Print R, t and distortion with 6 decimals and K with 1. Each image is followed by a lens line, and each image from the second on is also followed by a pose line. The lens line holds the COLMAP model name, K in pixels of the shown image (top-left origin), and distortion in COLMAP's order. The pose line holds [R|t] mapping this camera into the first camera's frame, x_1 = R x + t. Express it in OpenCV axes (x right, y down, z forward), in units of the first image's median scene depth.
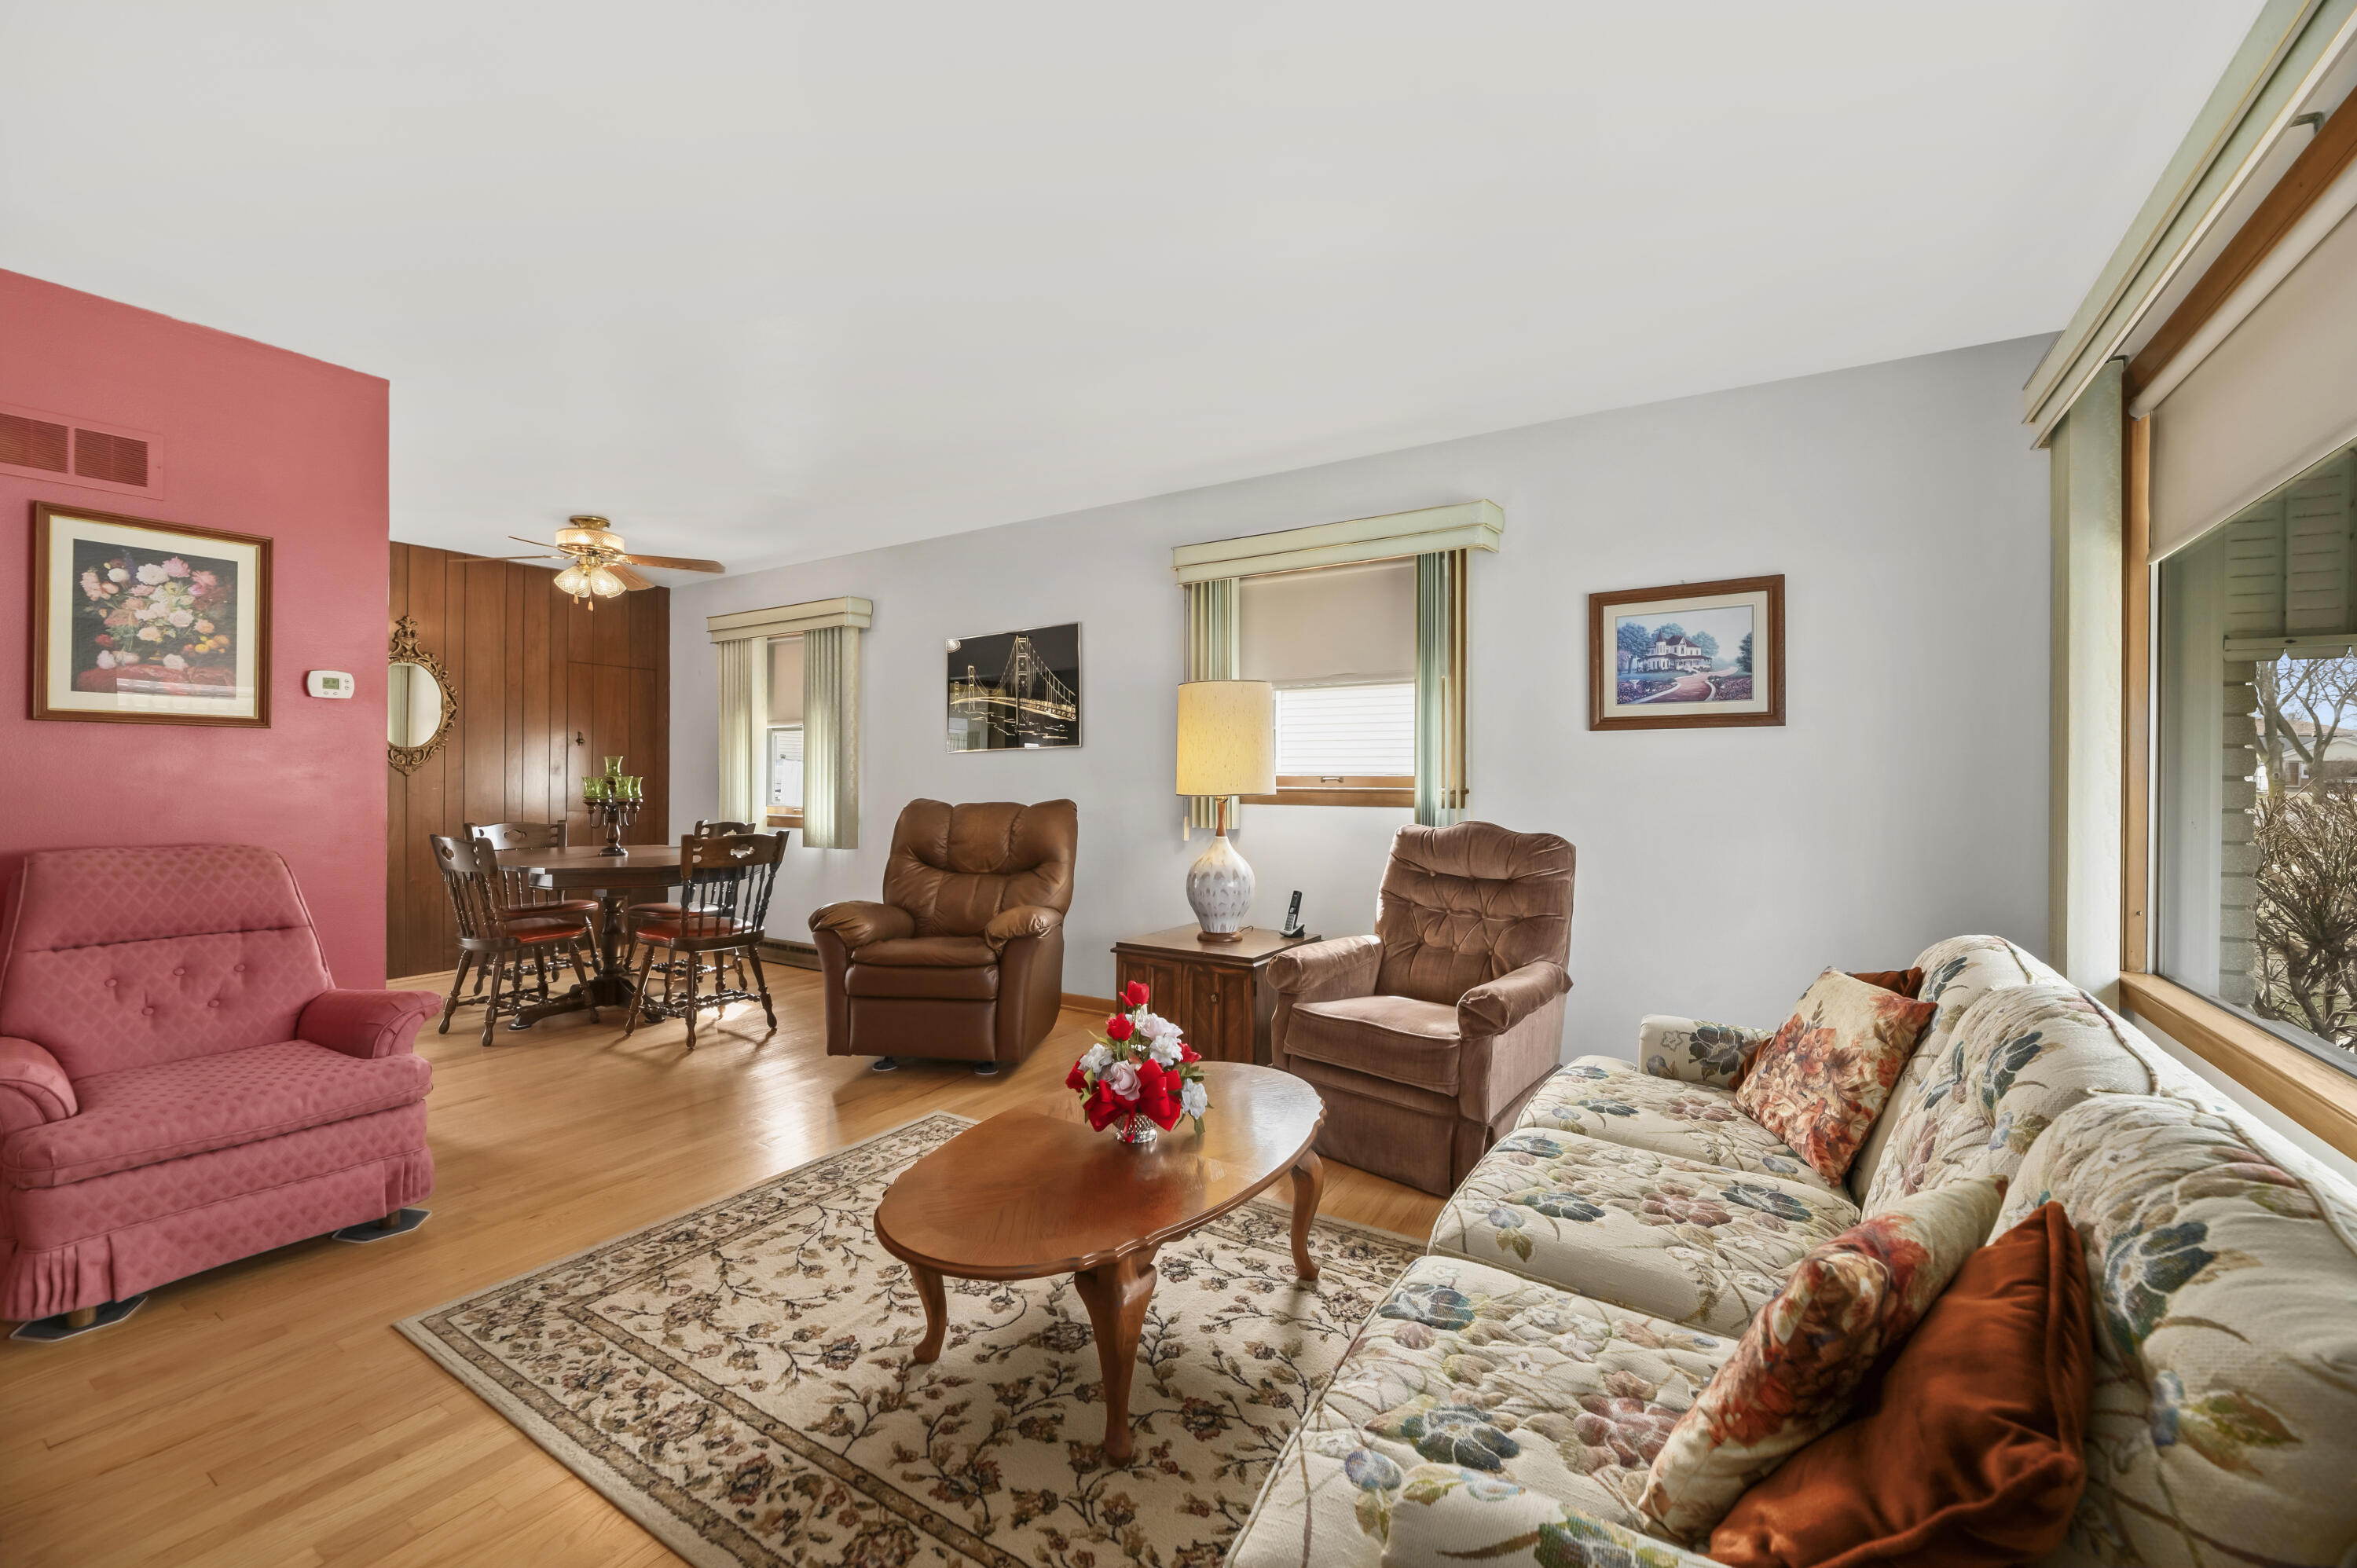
lens RADIAL K [[953.0, 0, 1173.3], [0, 953.0, 775.9], [0, 0, 1]] dist [0.000583, -0.000235]
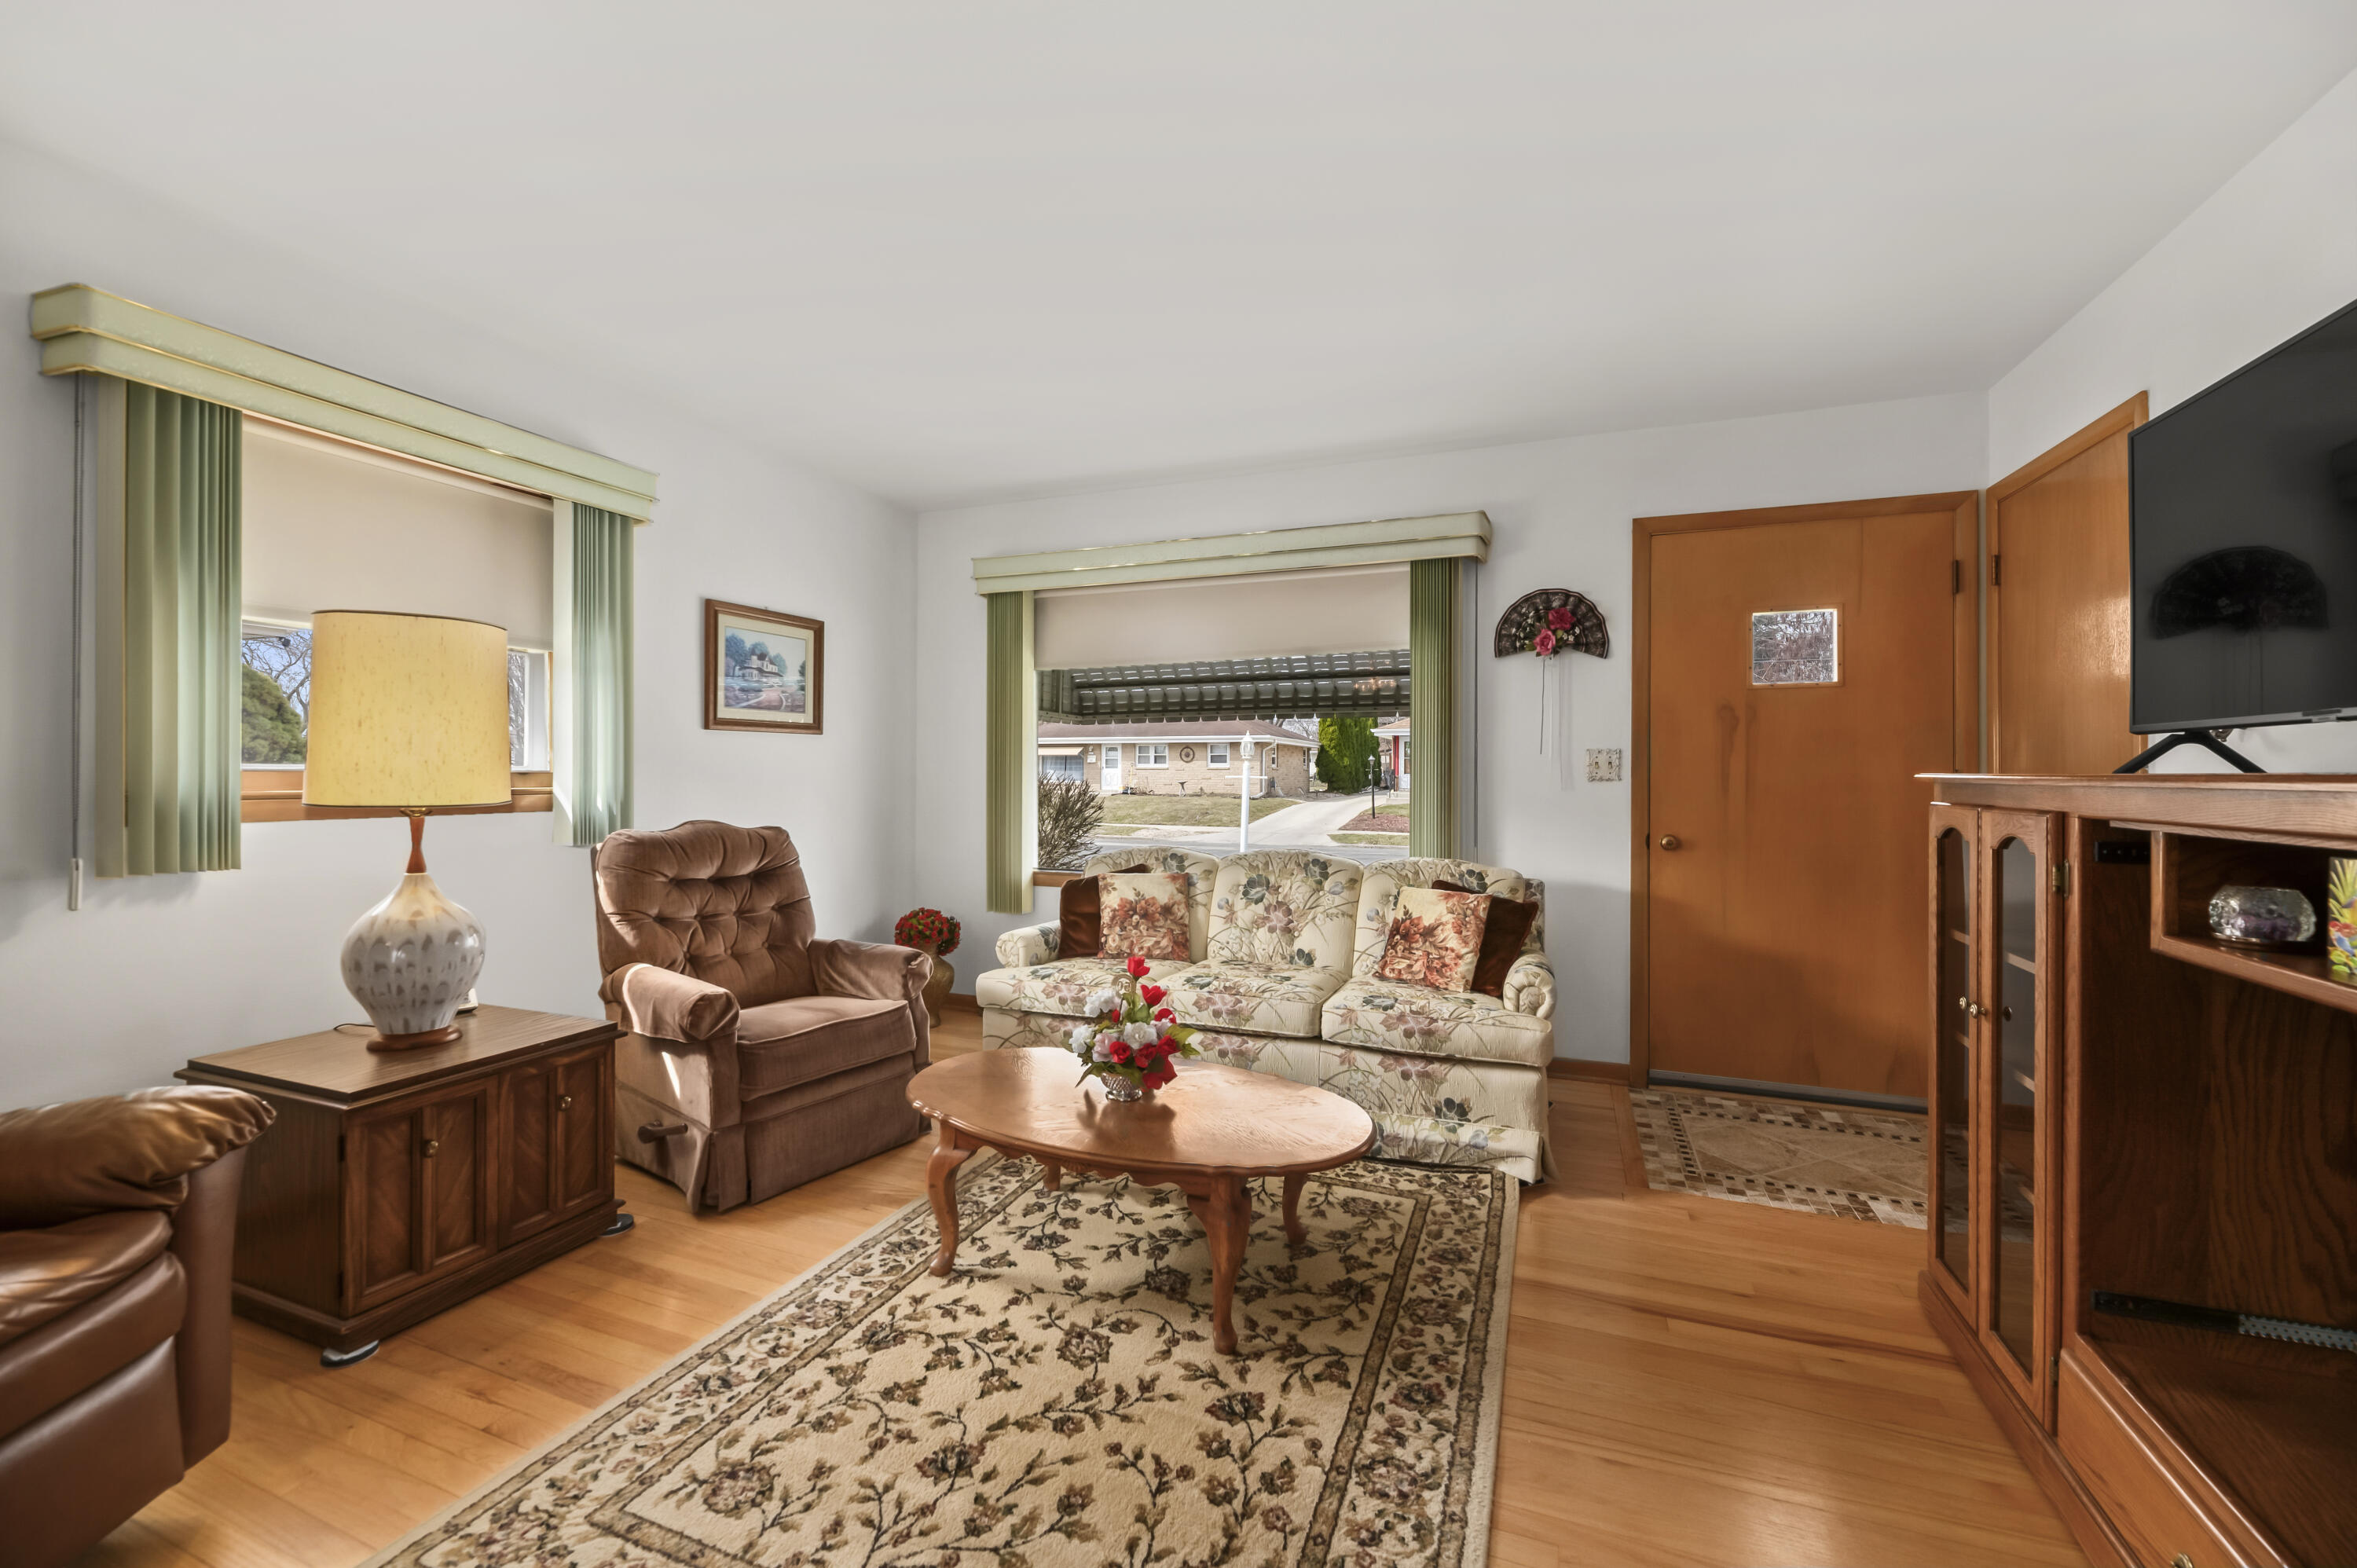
lens RADIAL K [[953.0, 0, 1174.4], [0, 953.0, 776.0], [0, 0, 1]] dist [0.000583, -0.000235]
pose [[-0.188620, -0.004912, 0.982038, -1.293743], [-0.009480, 0.999950, 0.003180, -0.006876], [-0.982004, -0.008710, -0.188657, 1.294623]]
